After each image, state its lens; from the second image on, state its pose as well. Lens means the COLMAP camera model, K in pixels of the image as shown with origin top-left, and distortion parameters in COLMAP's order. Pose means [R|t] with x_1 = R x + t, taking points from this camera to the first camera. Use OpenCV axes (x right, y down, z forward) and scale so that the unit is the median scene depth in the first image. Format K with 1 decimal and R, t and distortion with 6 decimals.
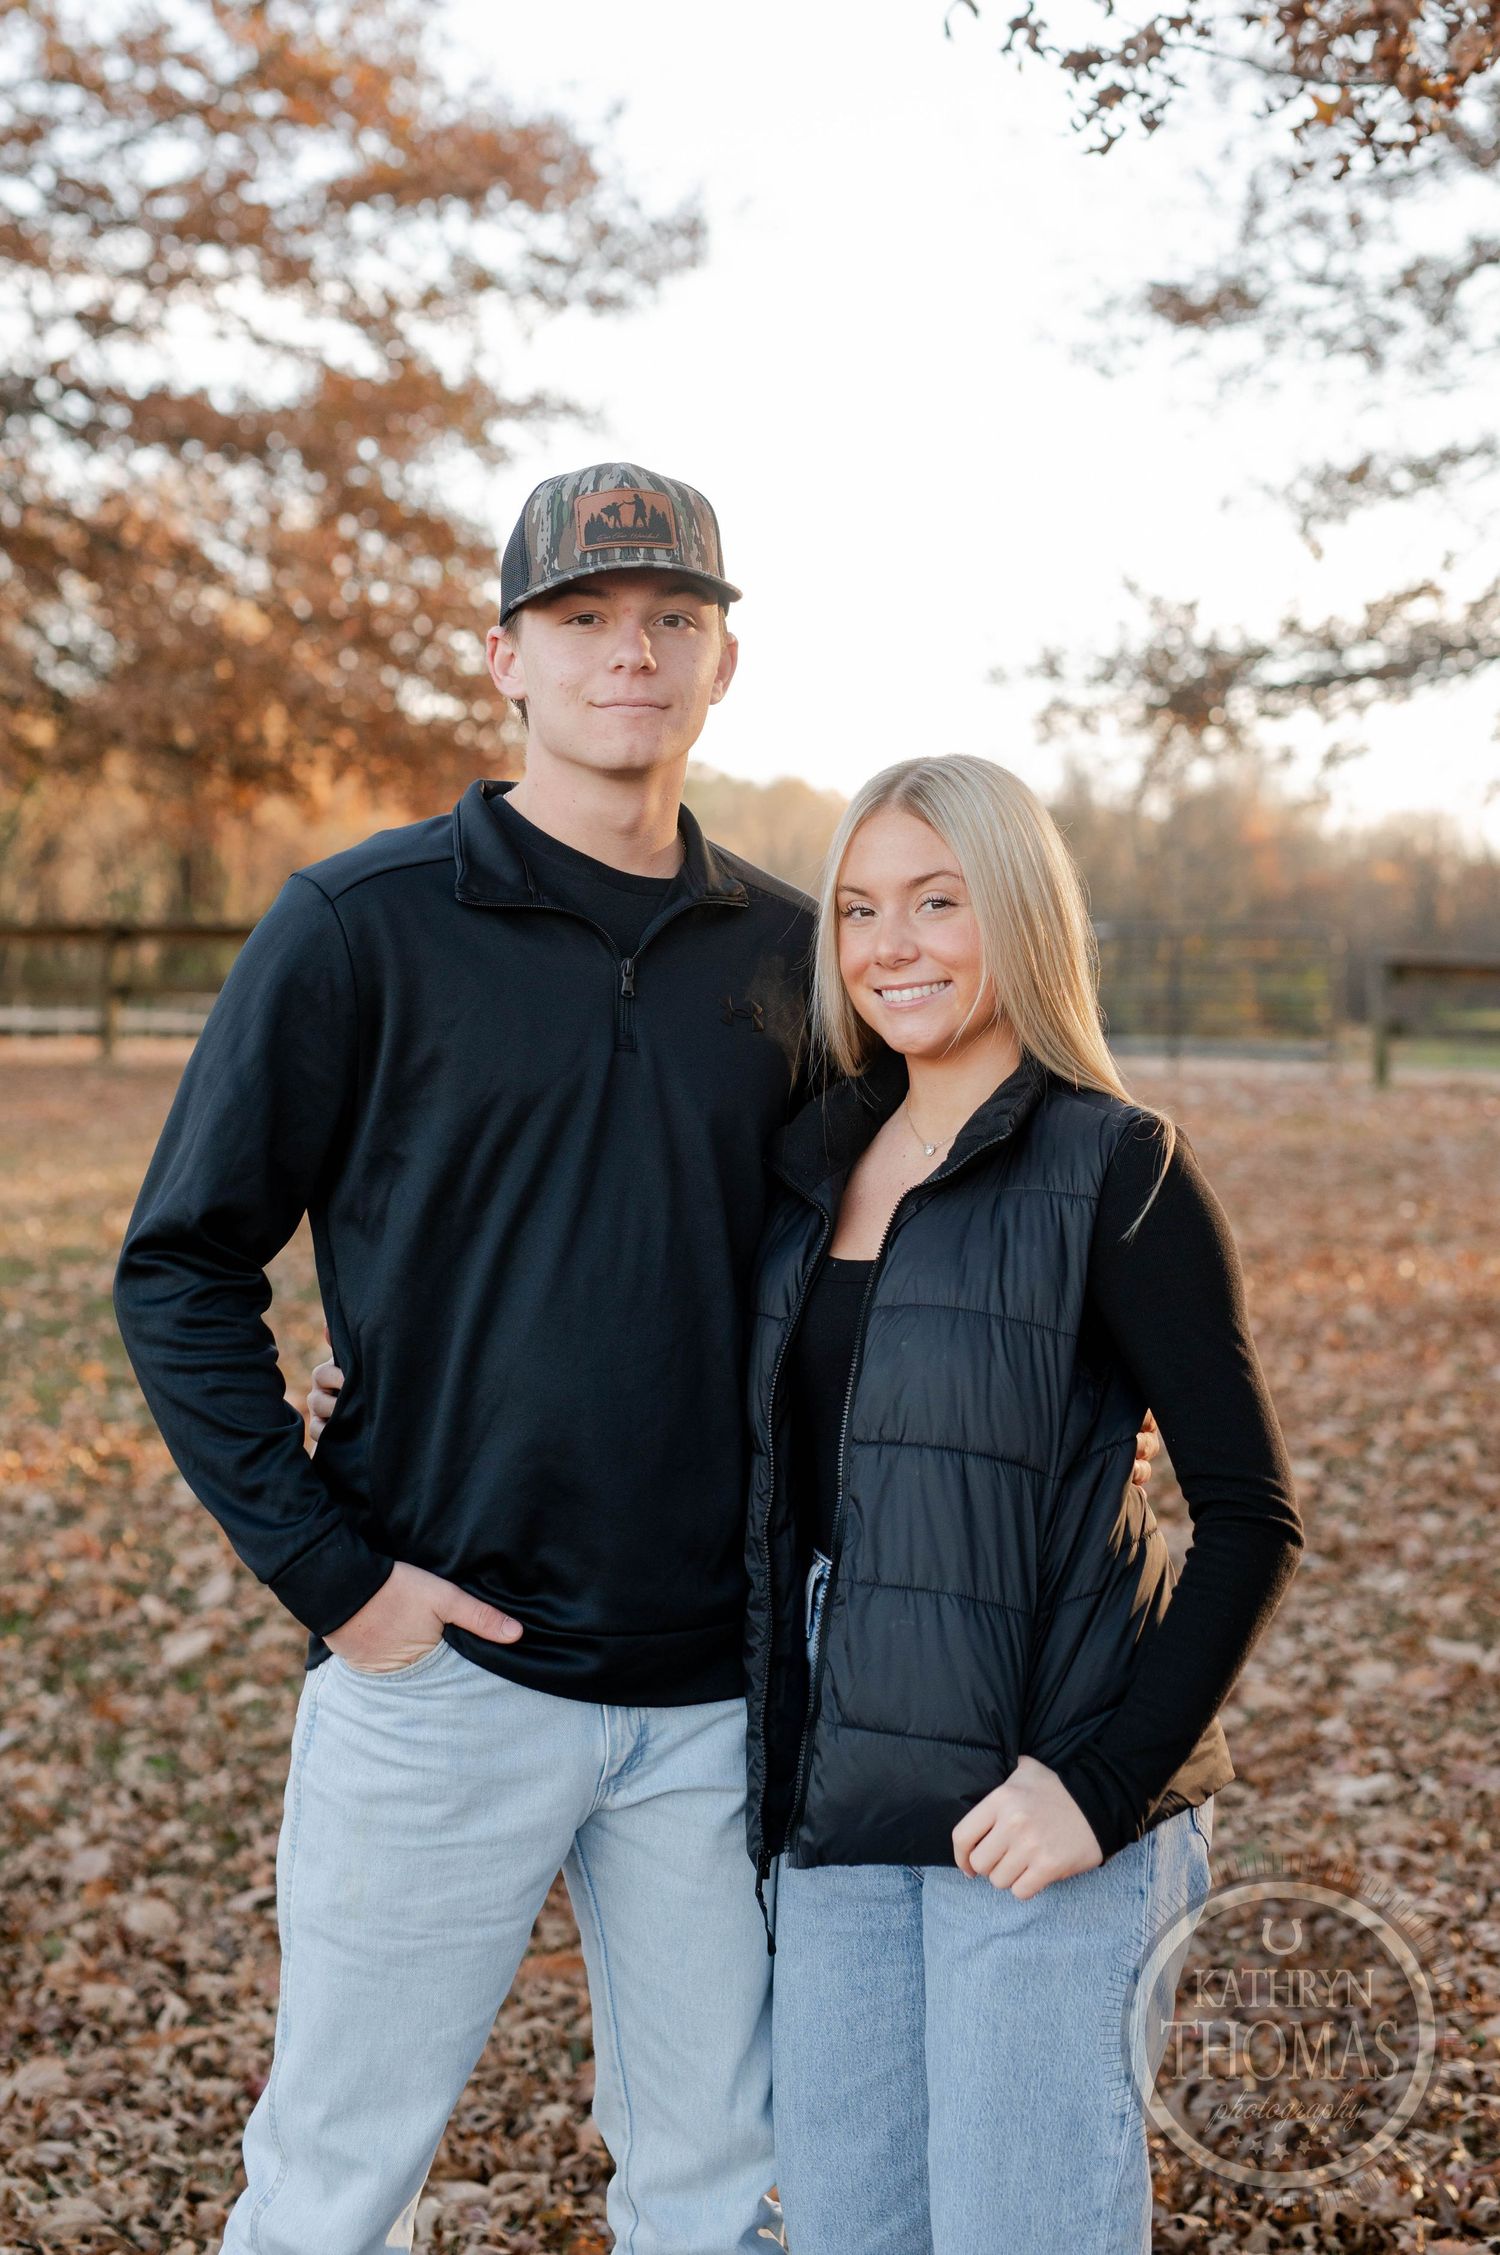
lens RADIAL K [[3693.4, 0, 880.7], [0, 3693.4, 982.3], [0, 0, 1]] dist [0.000449, 0.014796]
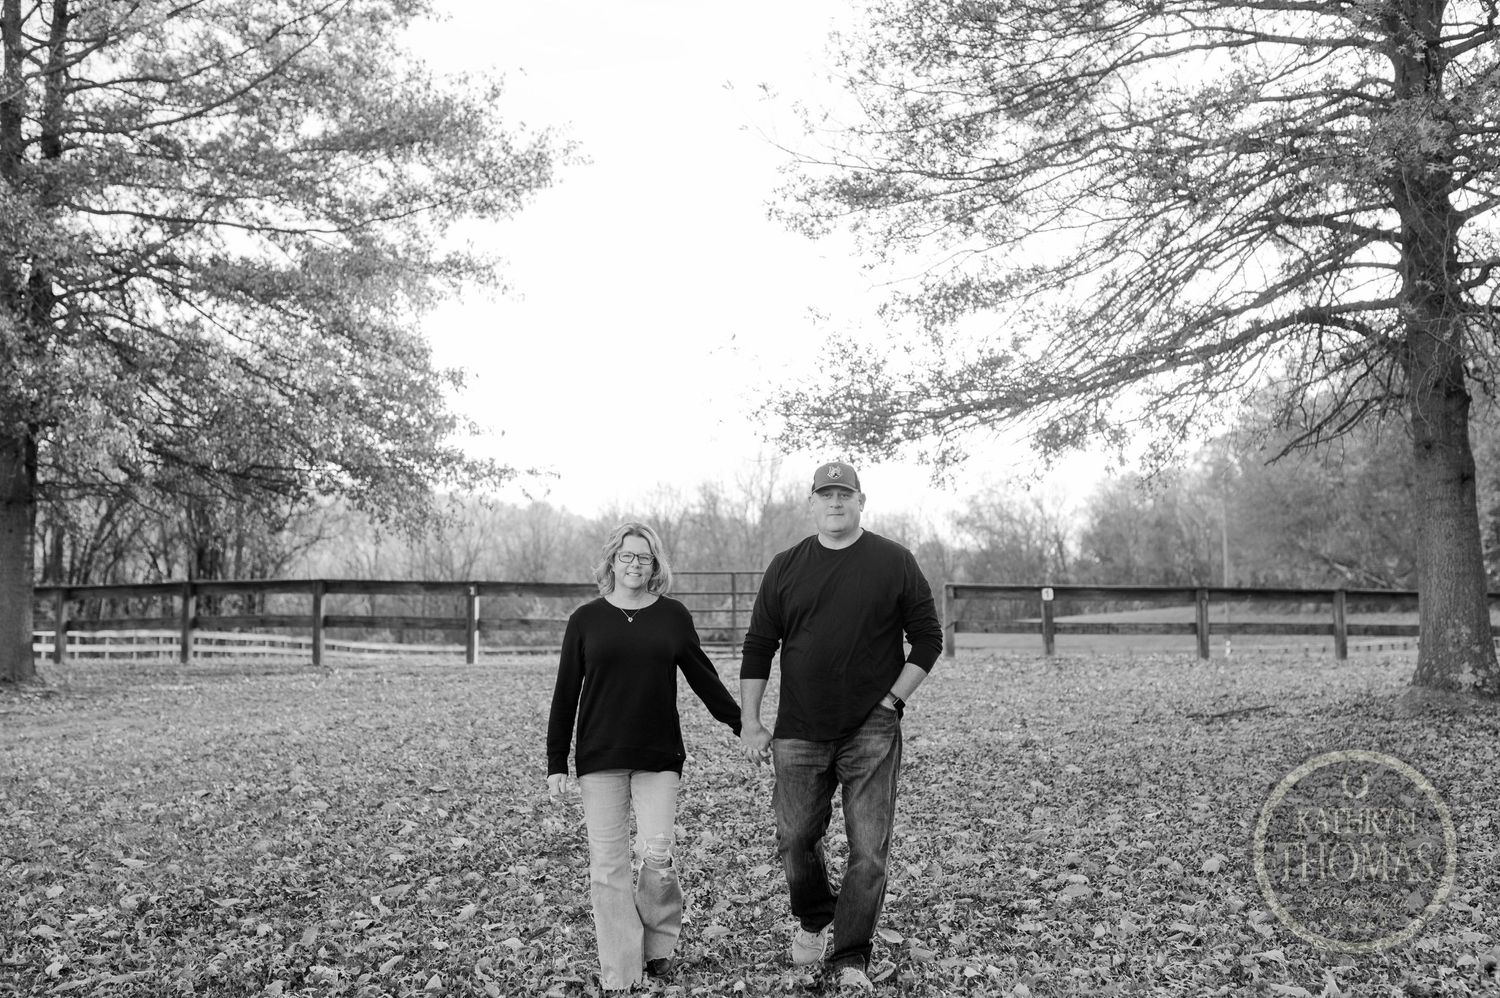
lens RADIAL K [[2094.9, 0, 754.2], [0, 2094.9, 503.5], [0, 0, 1]] dist [0.002584, 0.093010]
pose [[0.996523, -0.020077, 0.080863, -0.044198], [0.024479, 0.998251, -0.053818, 0.008366], [-0.079641, 0.055611, 0.995271, 0.057903]]
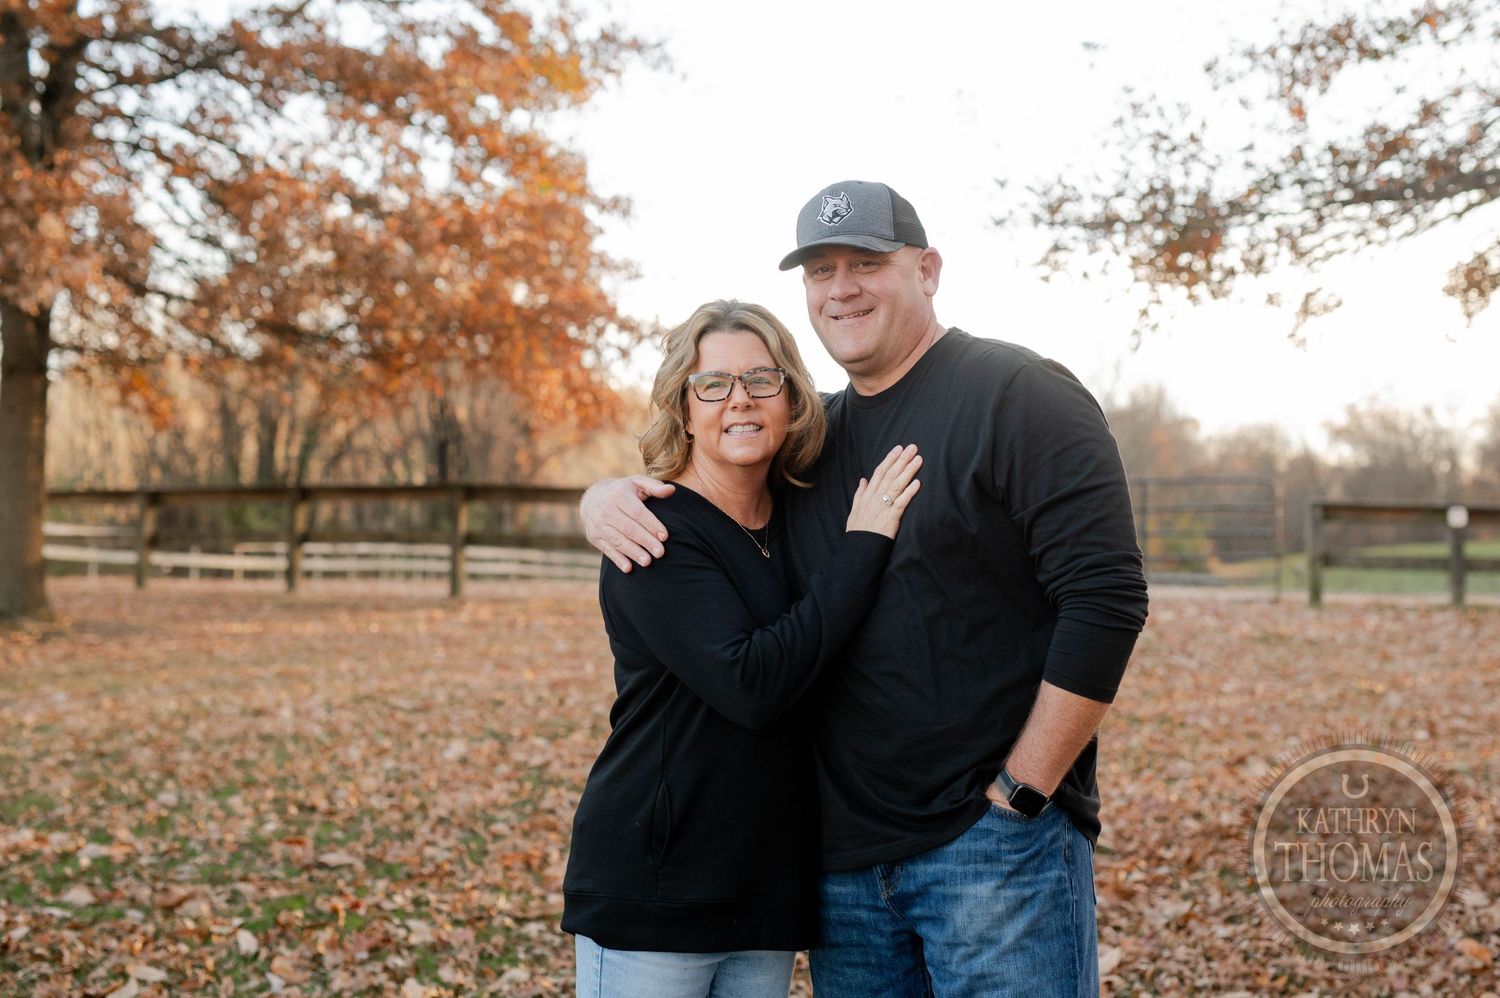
lens RADIAL K [[2320.7, 0, 821.3], [0, 2320.7, 460.7], [0, 0, 1]] dist [-0.000870, 0.076760]
pose [[0.999153, -0.009597, -0.040009, 0.005824], [0.008238, 0.999388, -0.034001, 0.006429], [0.040310, 0.033643, 0.998621, 0.325110]]
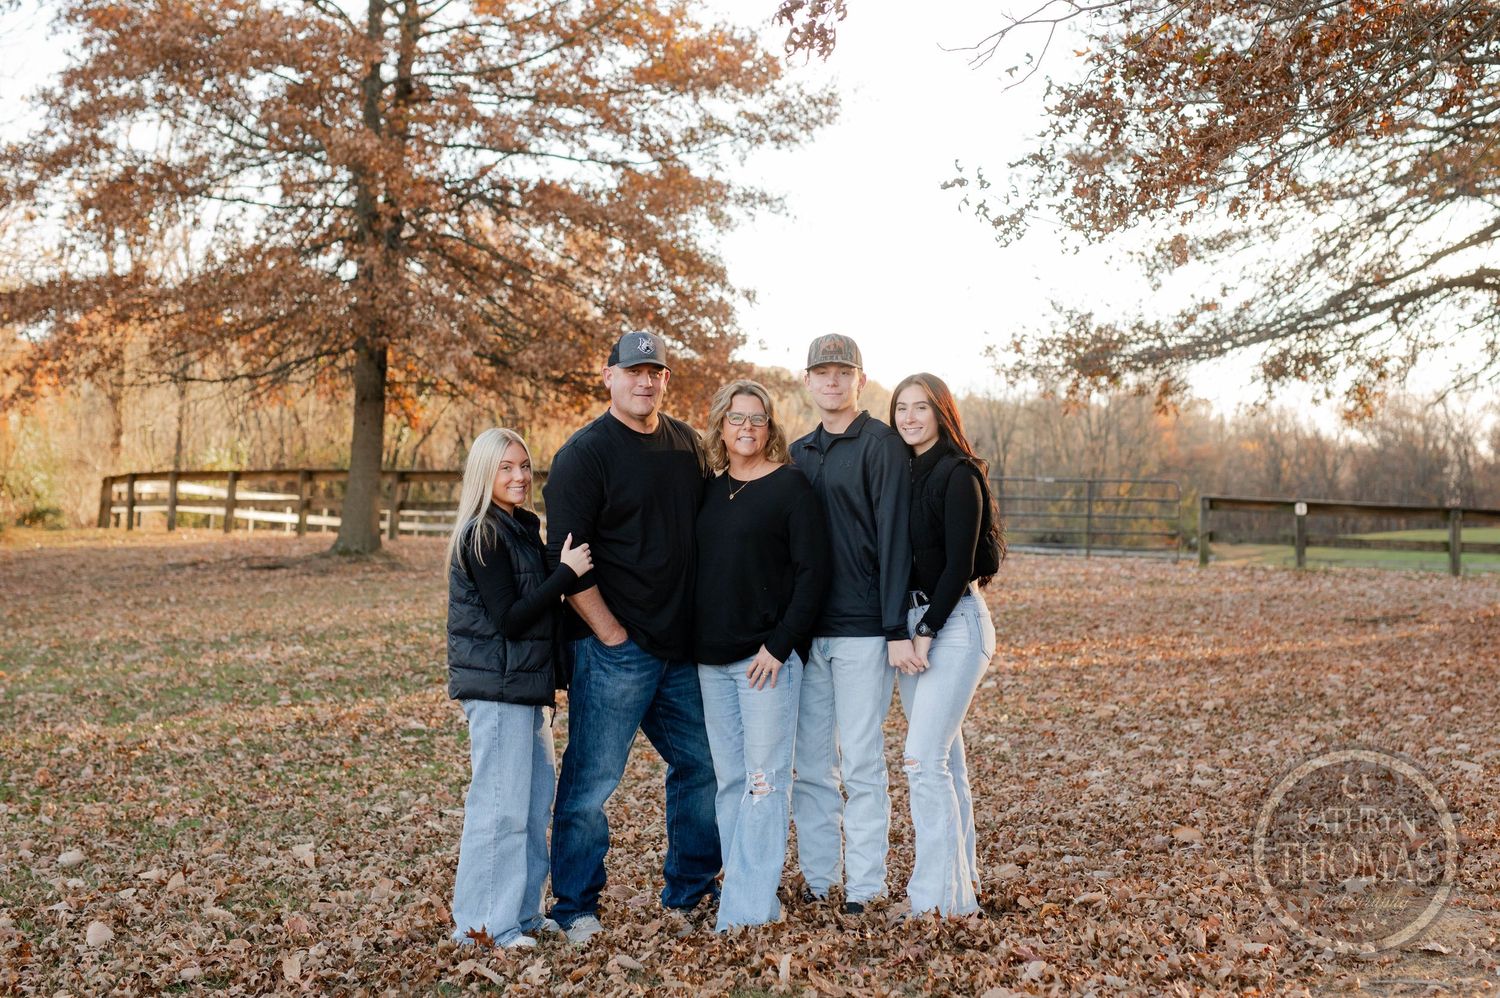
lens RADIAL K [[2386.6, 0, 755.8], [0, 2386.6, 437.7], [0, 0, 1]] dist [0.000970, 0.051654]
pose [[0.997481, 0.009150, -0.070342, -0.002799], [-0.011343, 0.999460, -0.030842, 0.004473], [0.070022, 0.031562, 0.997046, -0.261957]]
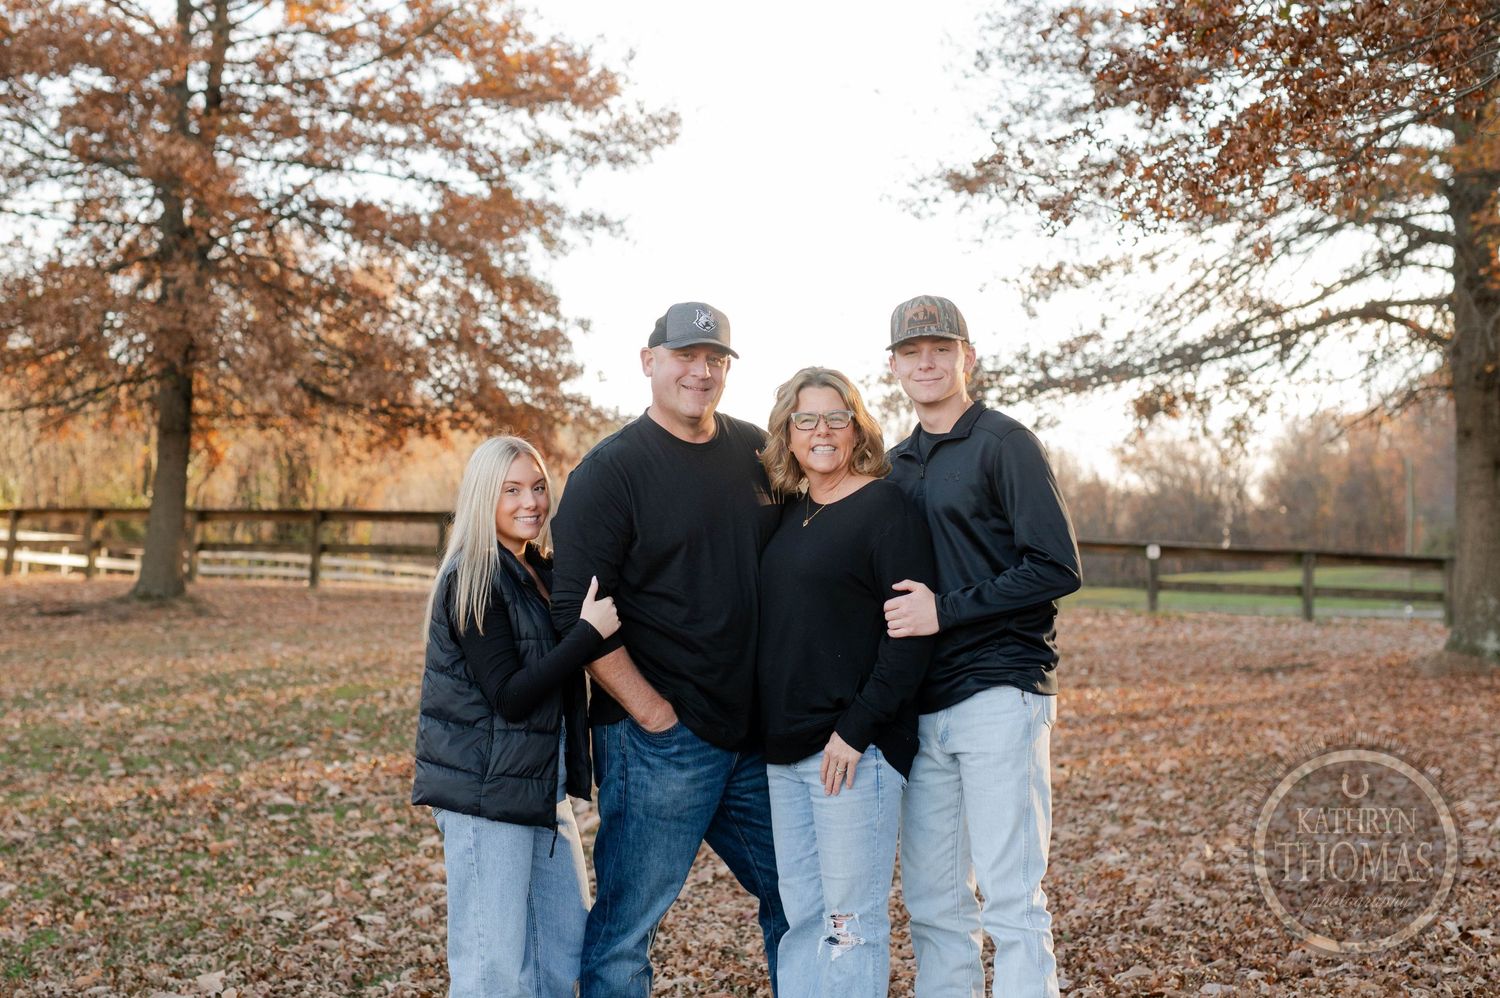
lens RADIAL K [[2392.9, 0, 754.3], [0, 2392.9, 442.8], [0, 0, 1]] dist [0.003987, 0.082417]
pose [[0.999652, 0.014153, 0.022272, -0.045430], [-0.013079, 0.998778, -0.047663, 0.005434], [-0.022919, 0.047355, 0.998615, -0.180921]]
